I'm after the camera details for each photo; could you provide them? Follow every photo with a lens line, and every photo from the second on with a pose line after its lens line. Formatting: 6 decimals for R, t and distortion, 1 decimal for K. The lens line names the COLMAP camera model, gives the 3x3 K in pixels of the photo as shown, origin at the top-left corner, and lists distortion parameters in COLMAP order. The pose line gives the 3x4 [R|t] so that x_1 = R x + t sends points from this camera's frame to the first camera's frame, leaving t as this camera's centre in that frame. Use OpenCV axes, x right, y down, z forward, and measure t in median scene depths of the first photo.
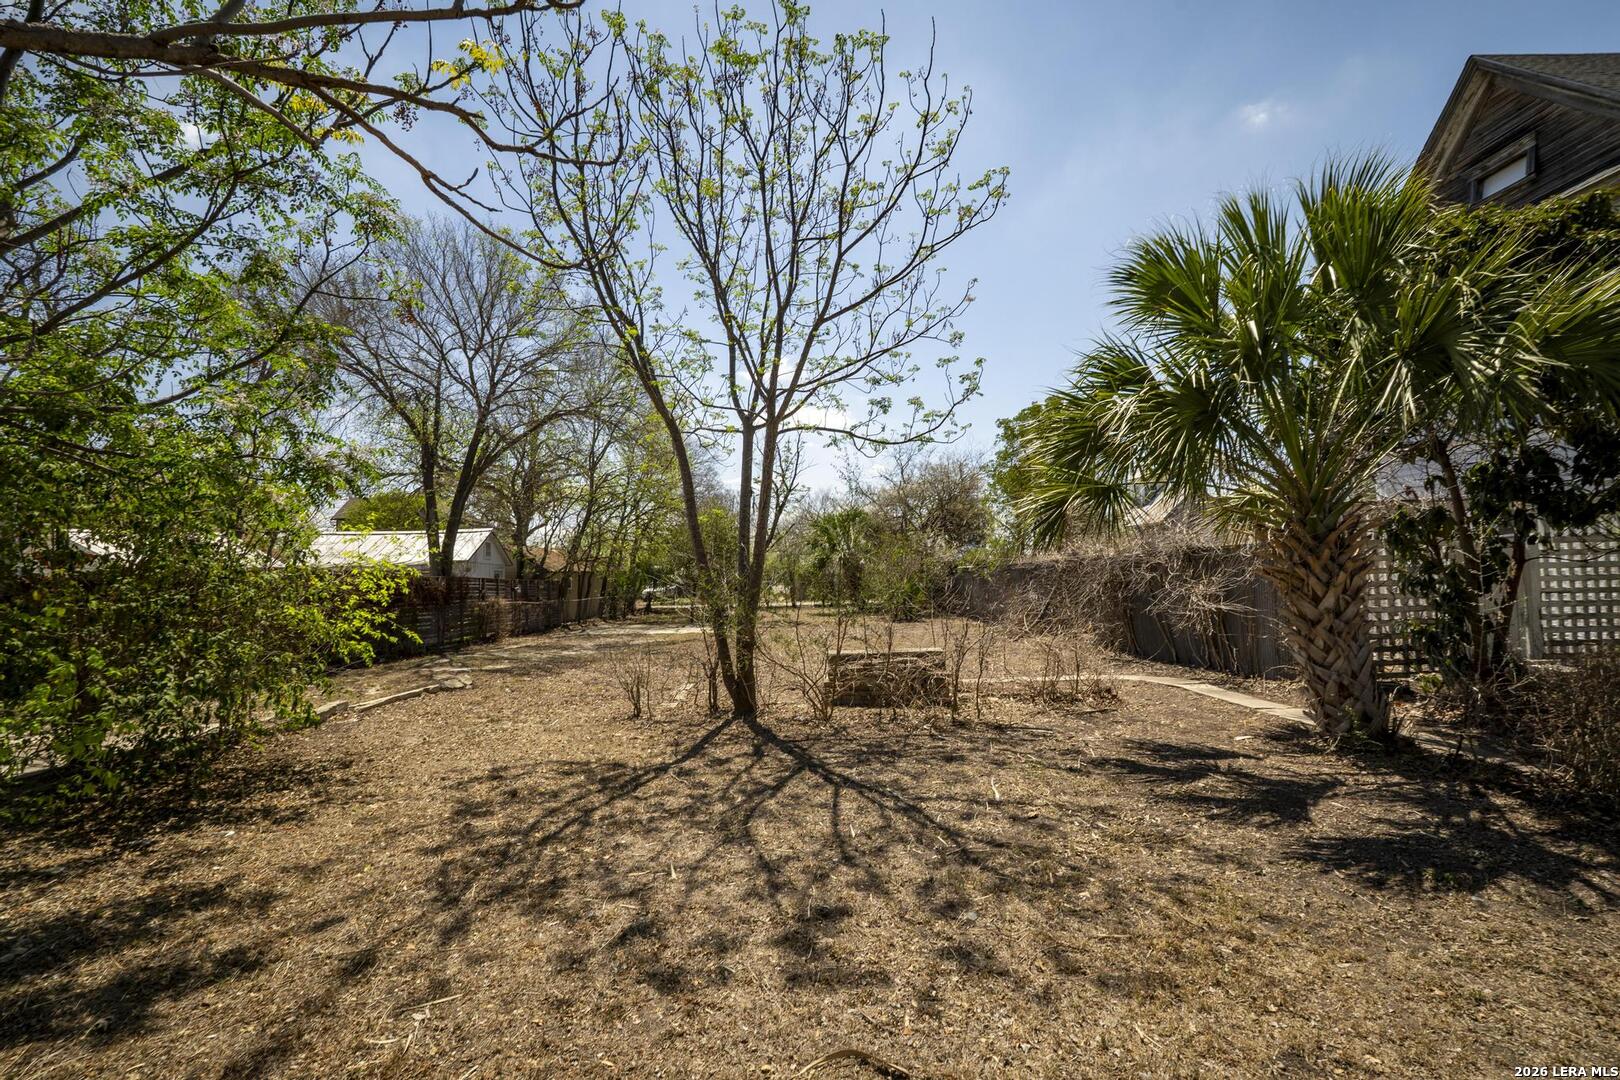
lens RADIAL K [[707.8, 0, 809.2], [0, 707.8, 544.4], [0, 0, 1]] dist [-0.001420, -0.000370]
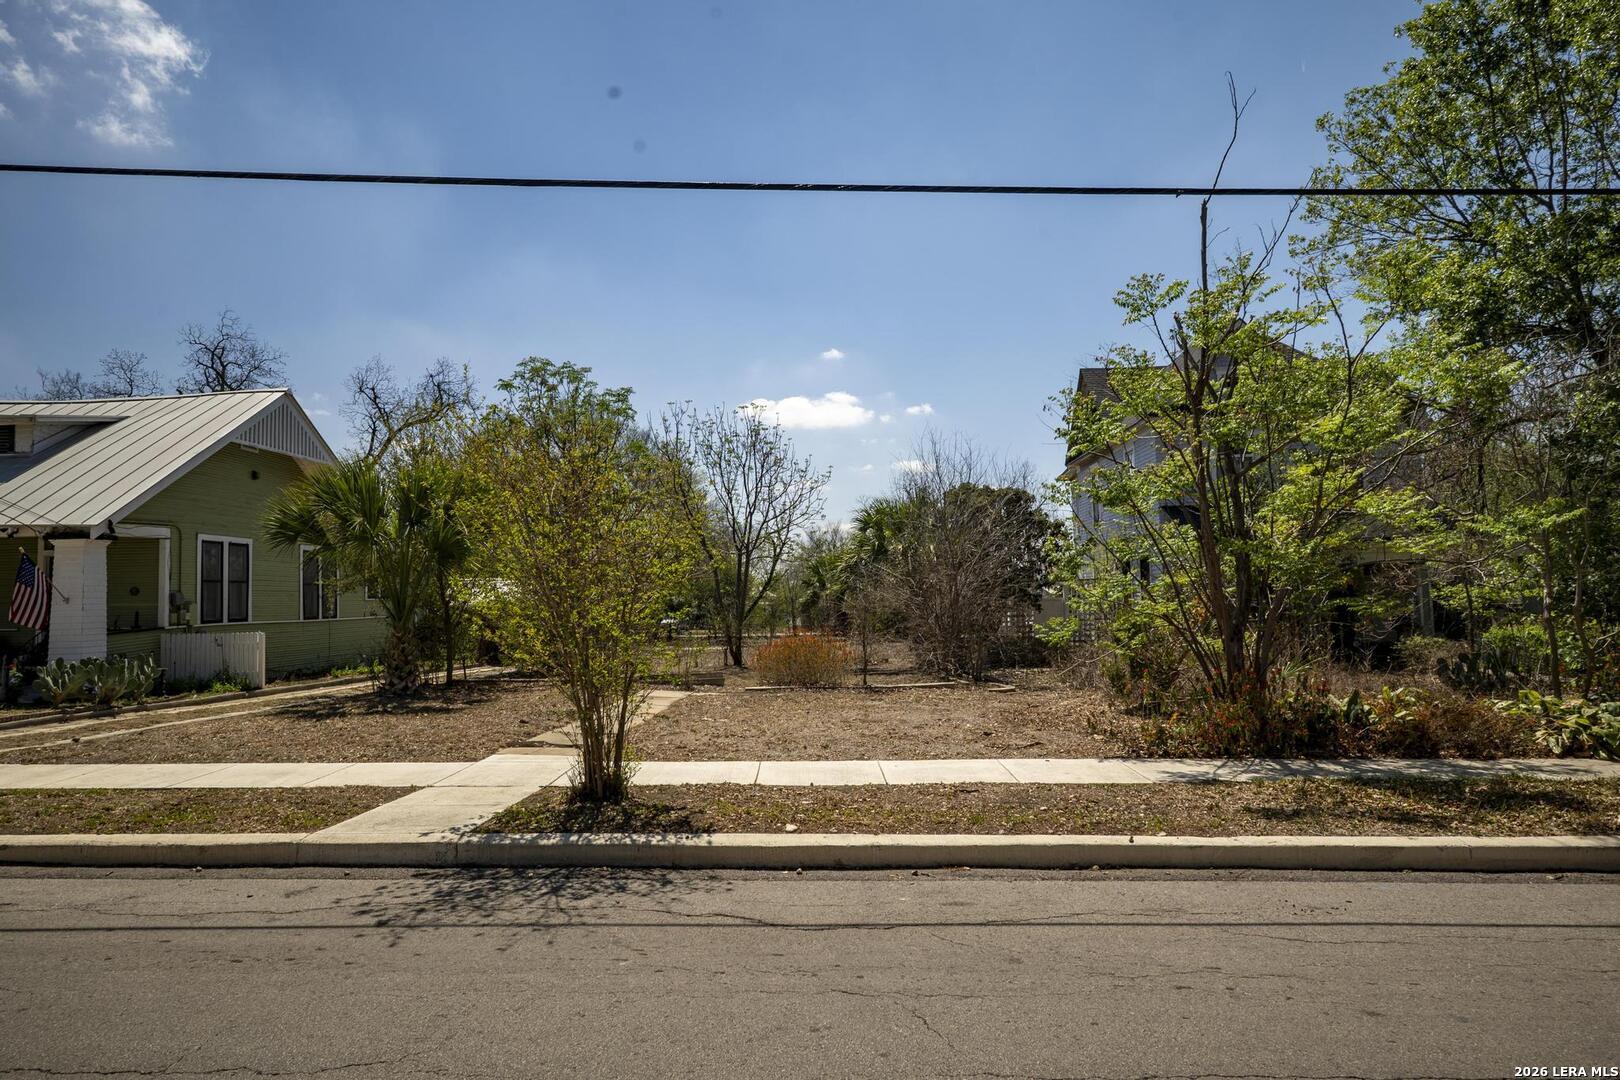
lens RADIAL K [[941.3, 0, 803.5], [0, 941.3, 549.0], [0, 0, 1]] dist [-0.002578, 0.000781]
pose [[0.998682, -0.000534, -0.051327, 0.240443], [-0.000207, 0.999896, -0.014431, -0.102960], [0.051330, 0.014422, 0.998578, -1.799346]]
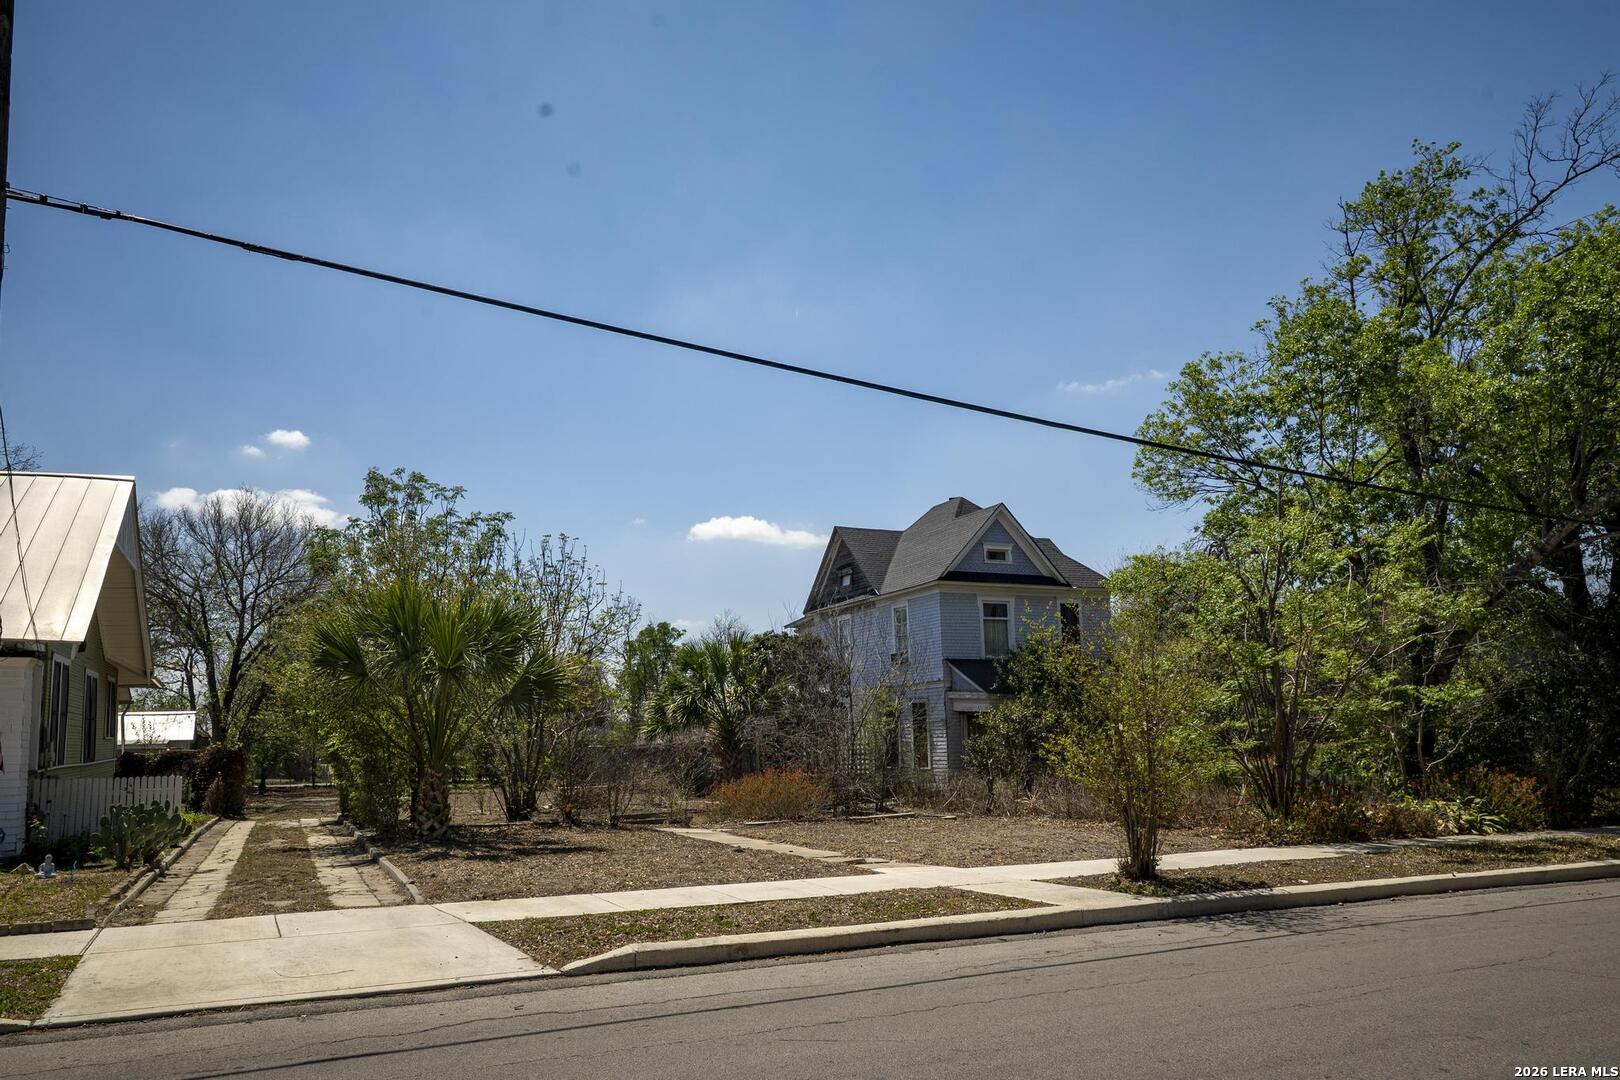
lens RADIAL K [[1063.9, 0, 763.3], [0, 1063.9, 615.0], [0, 0, 1]] dist [-0.002377, 0.000144]
pose [[0.914508, 0.052626, 0.401130, -0.623959], [-0.019418, 0.996070, -0.086409, -0.096631], [-0.404101, 0.071233, 0.911936, -1.965241]]
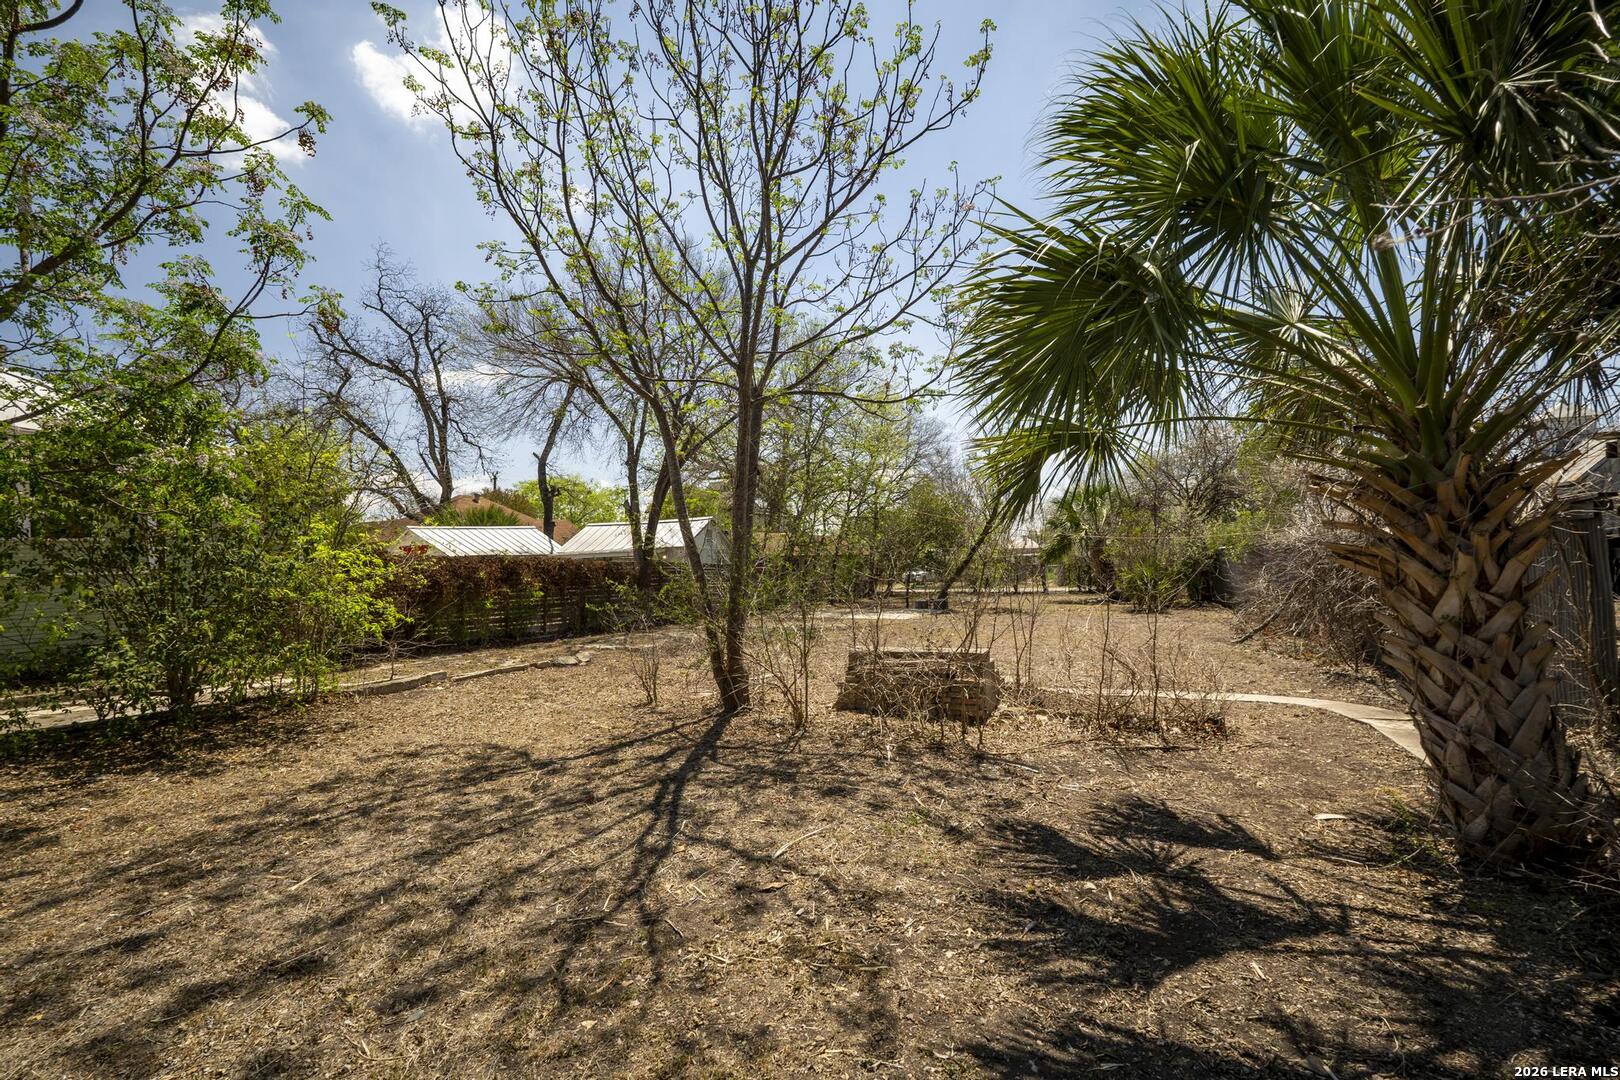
lens RADIAL K [[717.7, 0, 809.7], [0, 717.7, 539.7], [0, 0, 1]] dist [0.000967, 0.000106]
pose [[0.912724, -0.015898, -0.408268, 0.272610], [0.023401, 0.999637, 0.013389, 0.004449], [0.407907, -0.021774, 0.912764, 0.140722]]
